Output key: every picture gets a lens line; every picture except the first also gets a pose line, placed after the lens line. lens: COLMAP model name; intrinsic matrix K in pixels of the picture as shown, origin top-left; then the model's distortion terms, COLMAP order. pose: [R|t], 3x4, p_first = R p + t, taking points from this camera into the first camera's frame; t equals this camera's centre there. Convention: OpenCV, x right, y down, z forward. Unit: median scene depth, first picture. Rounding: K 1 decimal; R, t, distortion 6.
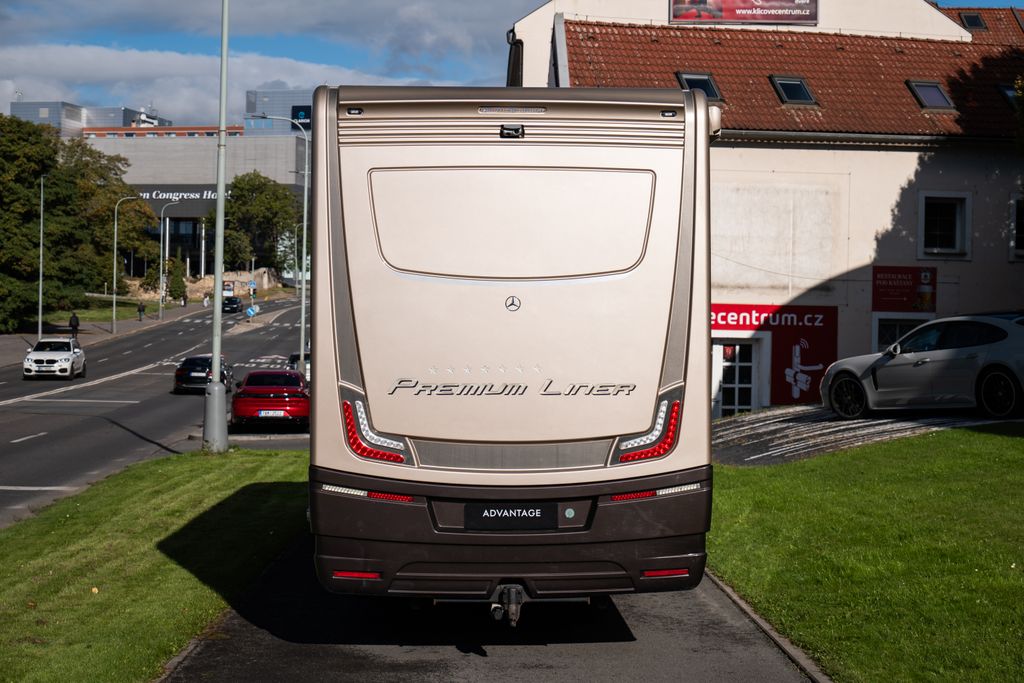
lens RADIAL K [[1697.2, 0, 511.8], [0, 1697.2, 337.0], [0, 0, 1]] dist [0.019629, 0.000000]
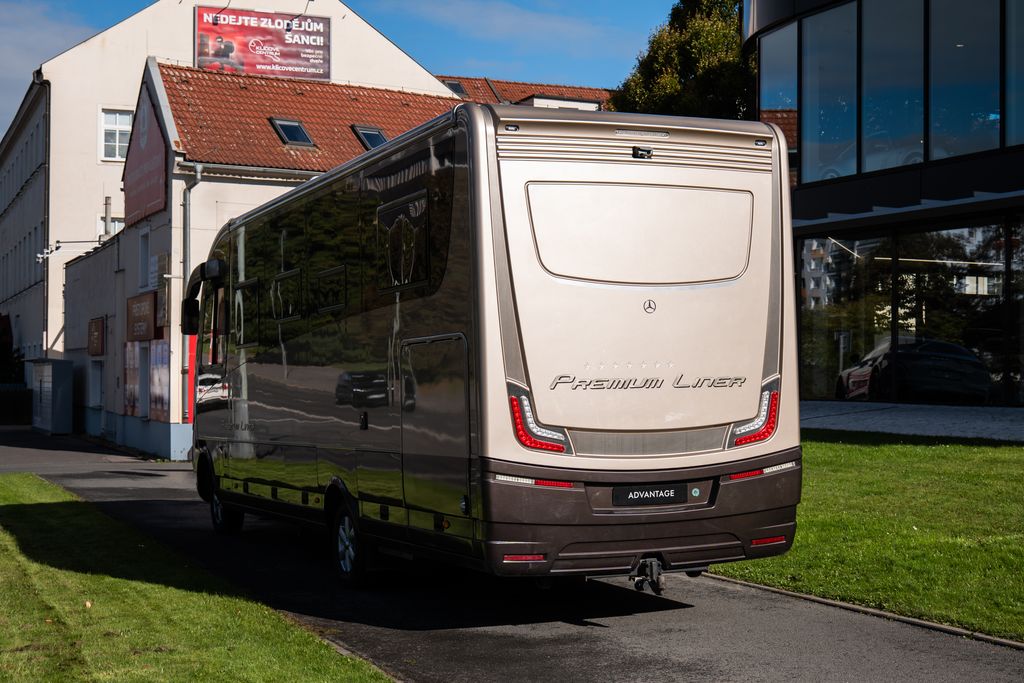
lens RADIAL K [[1562.3, 0, 512.3], [0, 1562.3, 345.9], [0, 0, 1]] dist [0.010961, 0.000000]
pose [[0.922997, -0.006502, 0.384752, -0.476550], [0.013398, 0.999794, -0.015245, 0.020779], [-0.384574, 0.019226, 0.922894, 0.086582]]
